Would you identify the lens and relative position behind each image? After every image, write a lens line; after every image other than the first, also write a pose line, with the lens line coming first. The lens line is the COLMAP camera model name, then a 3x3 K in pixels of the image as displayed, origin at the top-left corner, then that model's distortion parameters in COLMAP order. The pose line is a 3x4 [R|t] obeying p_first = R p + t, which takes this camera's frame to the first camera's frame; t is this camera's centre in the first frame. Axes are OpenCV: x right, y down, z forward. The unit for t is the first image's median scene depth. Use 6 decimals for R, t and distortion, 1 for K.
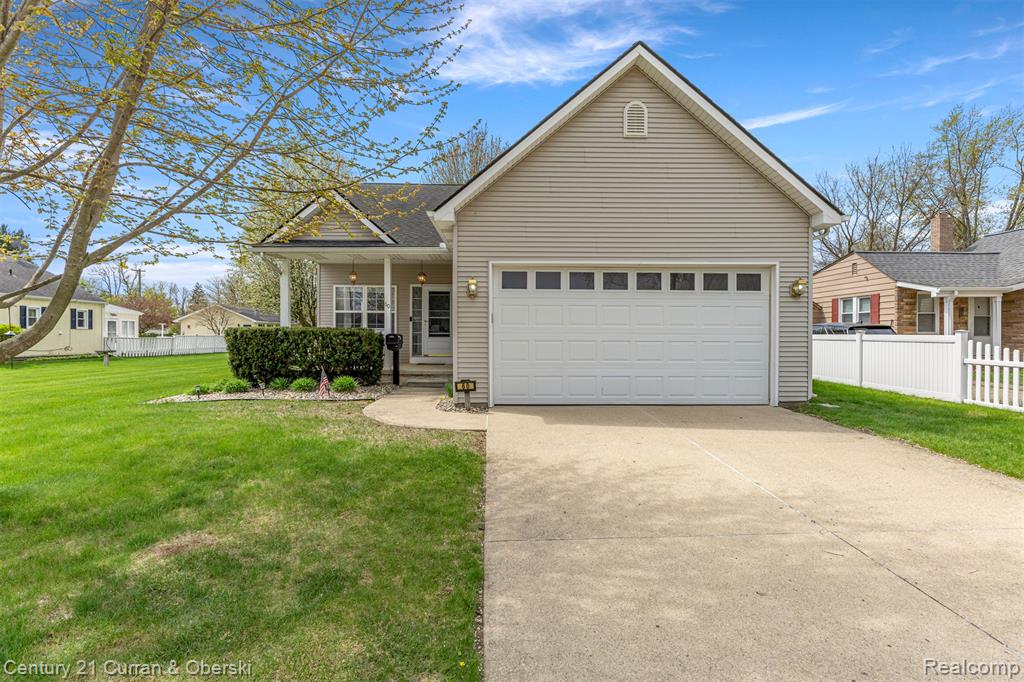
lens RADIAL K [[489.0, 0, 517.4], [0, 489.0, 340.4], [0, 0, 1]] dist [-0.009238, -0.000237]
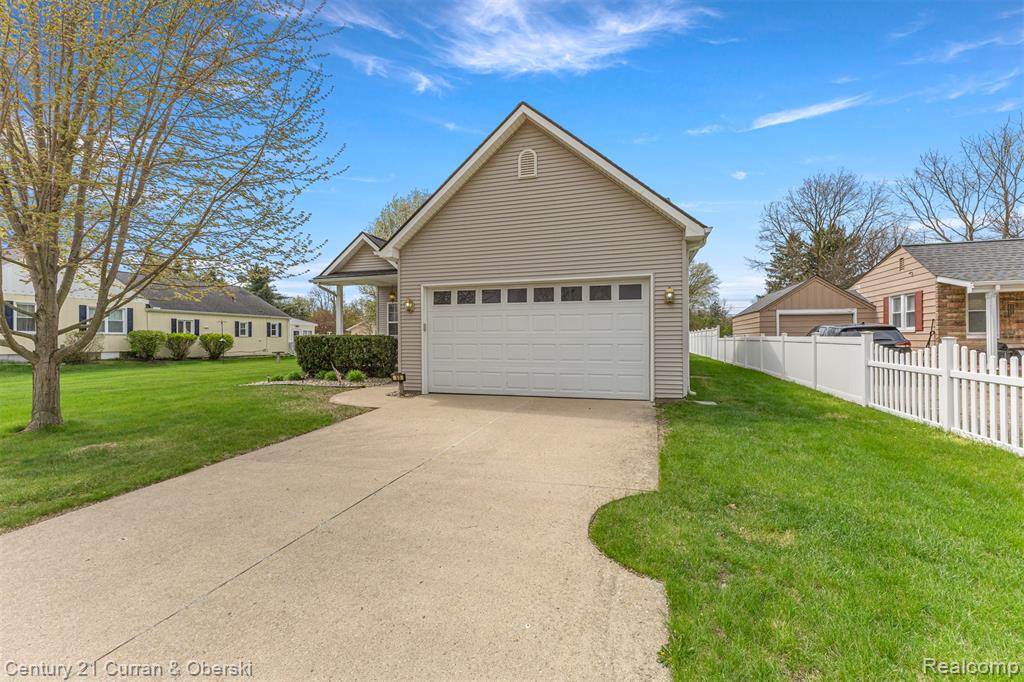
lens RADIAL K [[454.6, 0, 514.8], [0, 454.6, 341.4], [0, 0, 1]] dist [0.003811, 0.000422]
pose [[0.947879, -0.005387, -0.318584, 0.486131], [0.003551, 0.999974, -0.006342, 0.002021], [0.318610, 0.004880, 0.947873, -0.081271]]
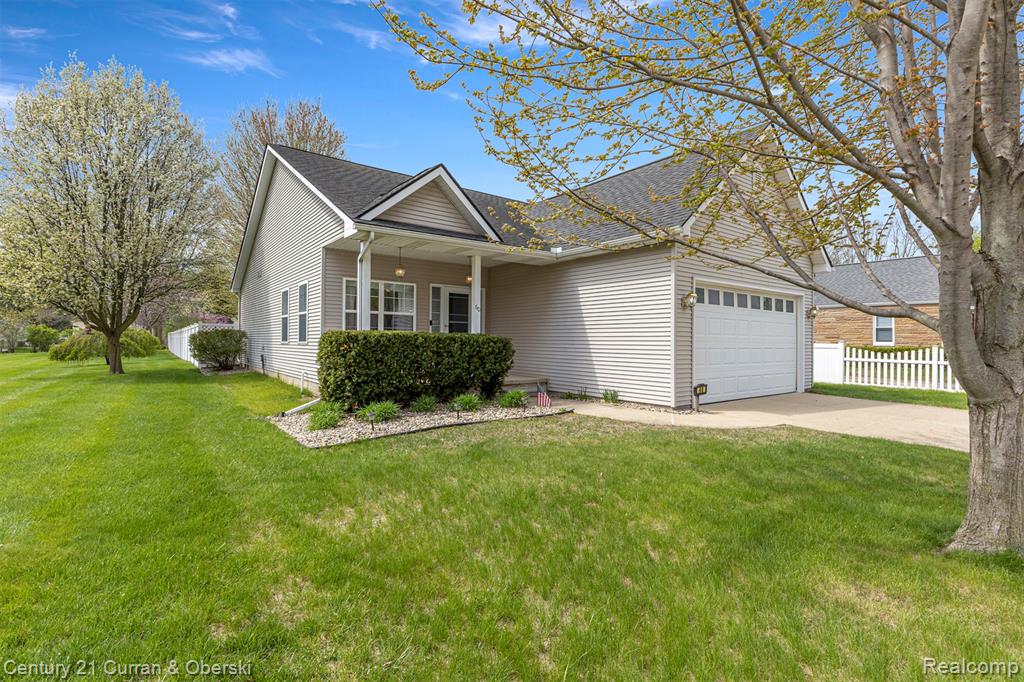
lens RADIAL K [[489.0, 0, 507.6], [0, 489.0, 340.9], [0, 0, 1]] dist [-0.009238, -0.000237]
pose [[0.807262, 0.004456, 0.590177, -0.886656], [0.000285, 0.999968, -0.007940, -0.006291], [-0.590194, 0.006578, 0.807235, 0.295433]]
